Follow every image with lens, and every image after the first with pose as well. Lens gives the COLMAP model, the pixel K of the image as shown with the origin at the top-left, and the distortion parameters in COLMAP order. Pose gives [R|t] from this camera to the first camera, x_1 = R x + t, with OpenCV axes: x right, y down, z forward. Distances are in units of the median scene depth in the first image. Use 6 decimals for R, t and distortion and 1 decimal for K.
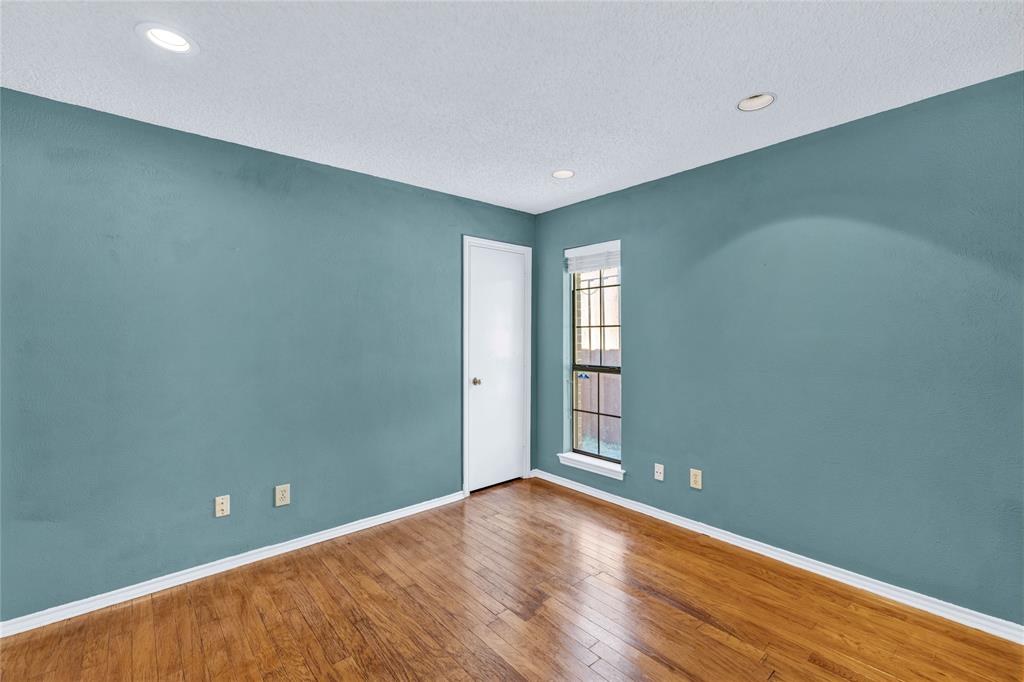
lens RADIAL K [[444.3, 0, 510.6], [0, 444.3, 338.4], [0, 0, 1]] dist [-0.001491, 0.001118]
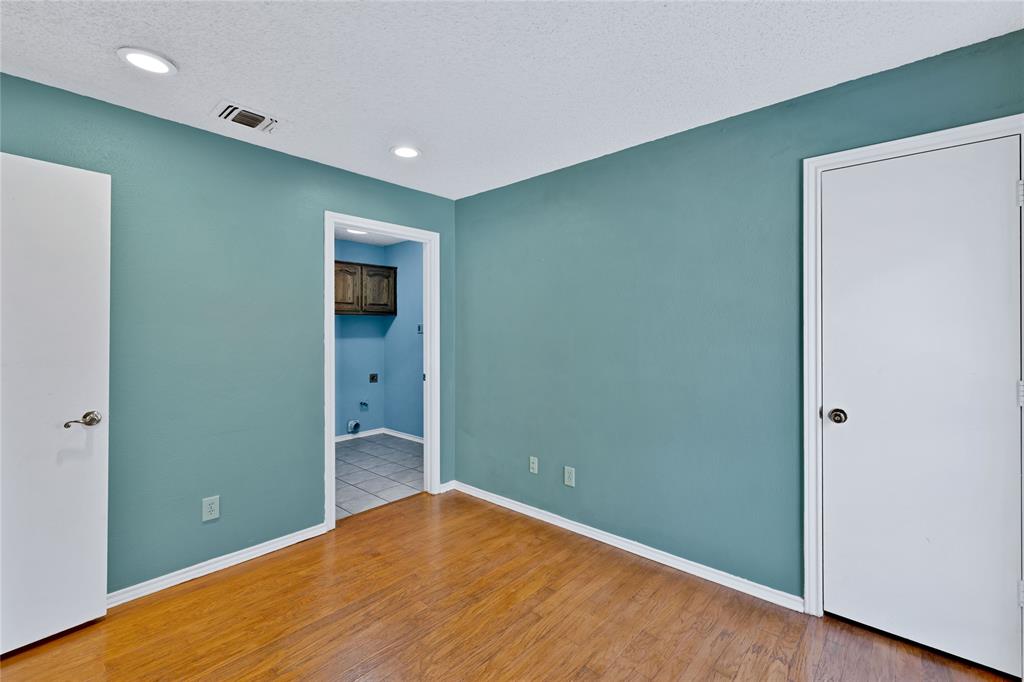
lens RADIAL K [[444.3, 0, 510.5], [0, 444.3, 333.5], [0, 0, 1]] dist [-0.001491, 0.001118]
pose [[0.124495, 0.006973, -0.992196, 0.578460], [-0.012931, 0.999902, 0.005404, -0.000470], [0.992136, 0.012157, 0.124573, 0.761499]]
